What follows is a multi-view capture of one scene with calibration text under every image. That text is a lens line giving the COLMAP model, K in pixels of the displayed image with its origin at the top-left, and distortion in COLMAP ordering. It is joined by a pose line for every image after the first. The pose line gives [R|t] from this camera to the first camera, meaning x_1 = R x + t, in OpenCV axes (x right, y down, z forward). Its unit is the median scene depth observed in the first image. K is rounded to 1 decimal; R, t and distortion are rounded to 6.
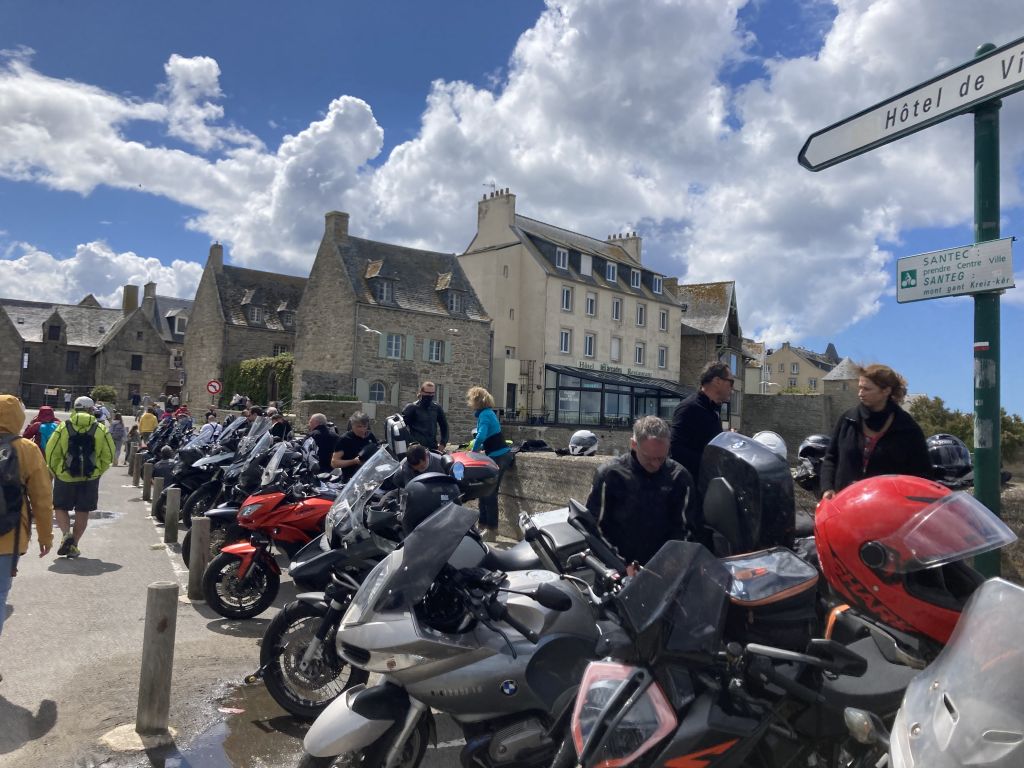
lens RADIAL K [[840.1, 0, 509.8], [0, 840.1, 377.1], [0, 0, 1]] dist [0.033159, -0.004025]
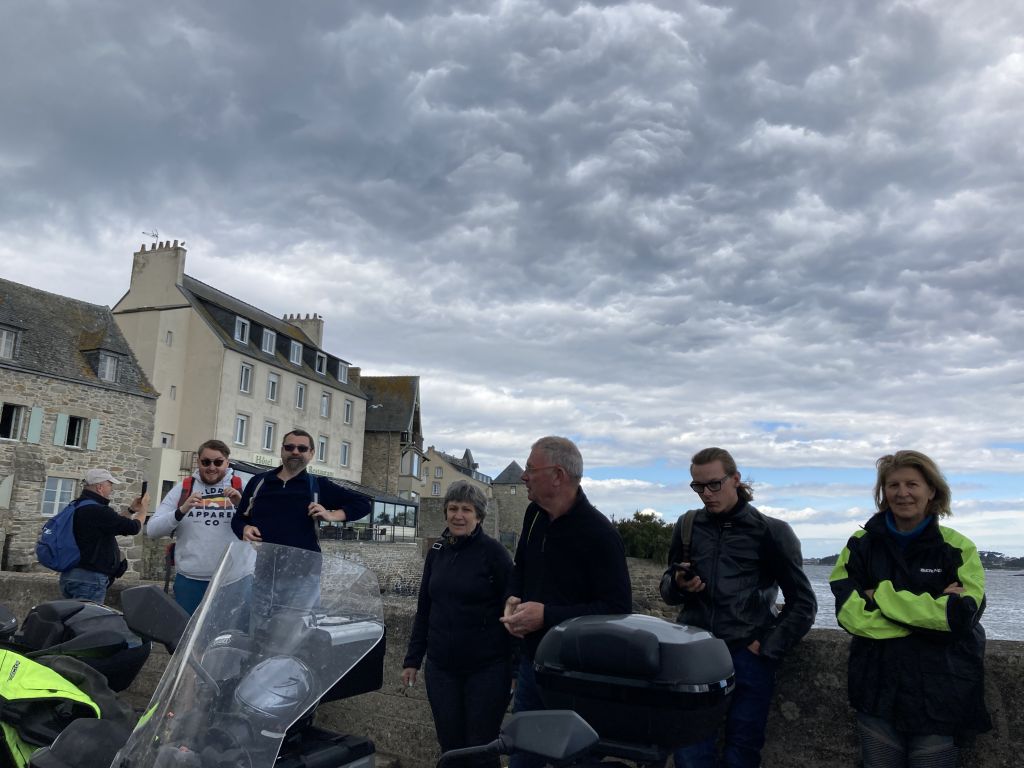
lens RADIAL K [[830.4, 0, 512.0], [0, 830.4, 369.8], [0, 0, 1]] dist [0.007691, 0.002486]
pose [[0.897215, 0.078068, 0.434638, -0.051147], [-0.019956, 0.990412, -0.136698, 0.004553], [-0.441143, 0.113974, 0.890170, 0.148978]]
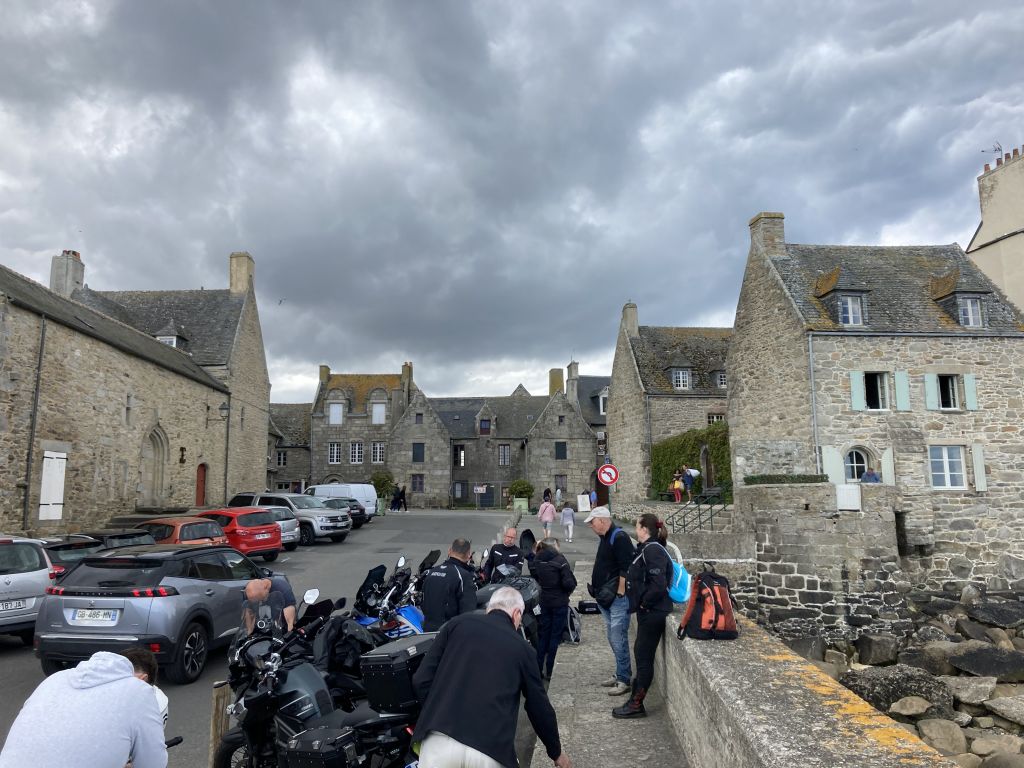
lens RADIAL K [[840.1, 0, 509.8], [0, 840.1, 377.1], [0, 0, 1]] dist [0.033159, -0.004025]
pose [[0.859011, -0.125316, -0.496384, -0.041891], [0.078469, 0.990351, -0.114228, 0.003119], [0.505908, 0.059172, 0.860555, 0.224274]]
